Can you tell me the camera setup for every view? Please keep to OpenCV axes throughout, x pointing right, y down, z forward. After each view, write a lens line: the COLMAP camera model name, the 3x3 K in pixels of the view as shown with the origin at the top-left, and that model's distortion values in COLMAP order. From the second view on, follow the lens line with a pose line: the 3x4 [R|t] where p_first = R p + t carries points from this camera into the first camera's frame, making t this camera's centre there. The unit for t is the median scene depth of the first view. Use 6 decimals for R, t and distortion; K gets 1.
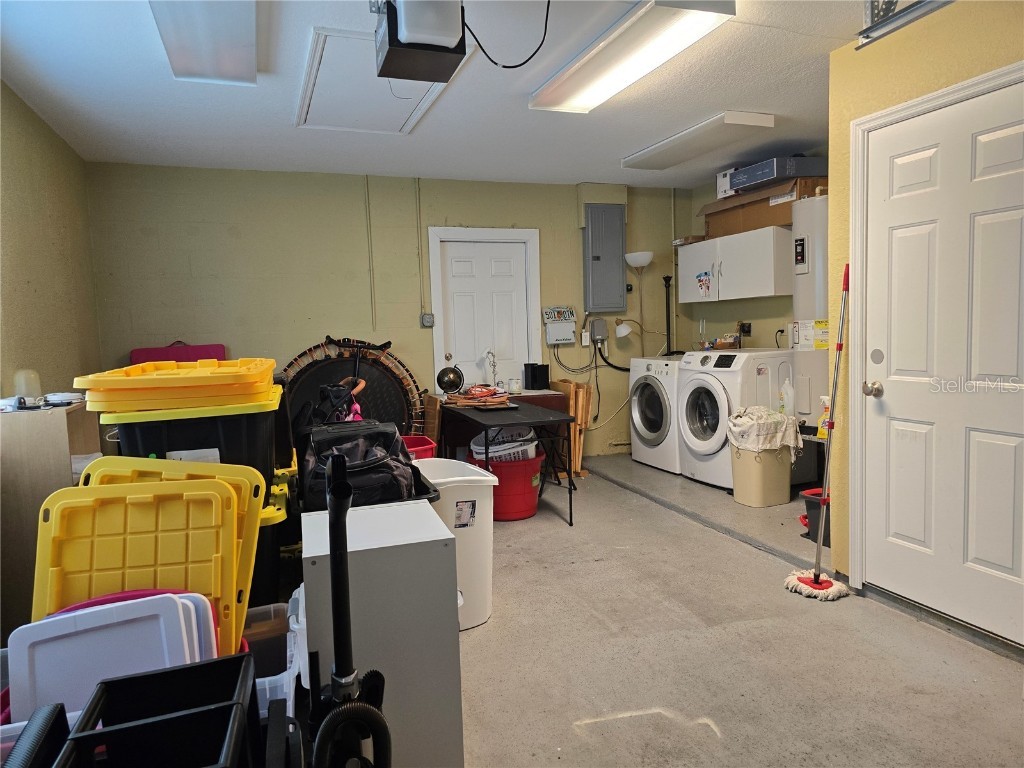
lens RADIAL K [[689.2, 0, 505.2], [0, 689.2, 388.6], [0, 0, 1]] dist [0.060943, -0.059440]
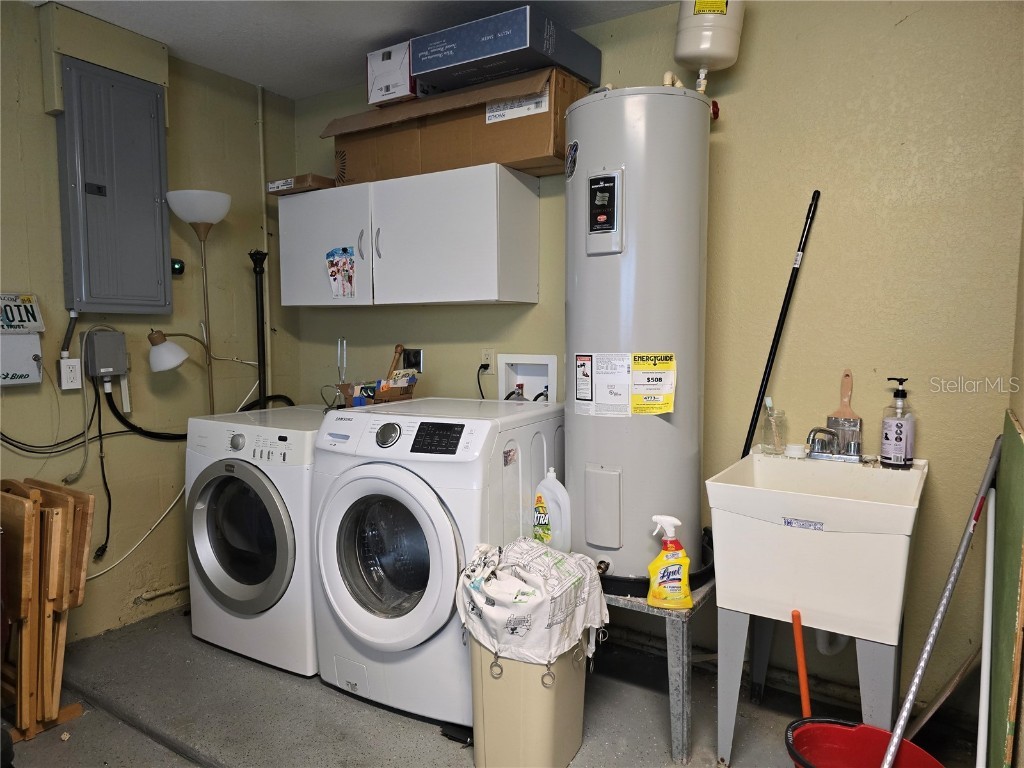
lens RADIAL K [[689.2, 0, 505.2], [0, 689.2, 388.6], [0, 0, 1]] dist [0.060943, -0.059440]
pose [[0.790705, -0.012205, 0.612076, 0.068797], [0.024974, 0.999612, -0.012329, -0.054959], [-0.611688, 0.025035, 0.790703, 0.529666]]
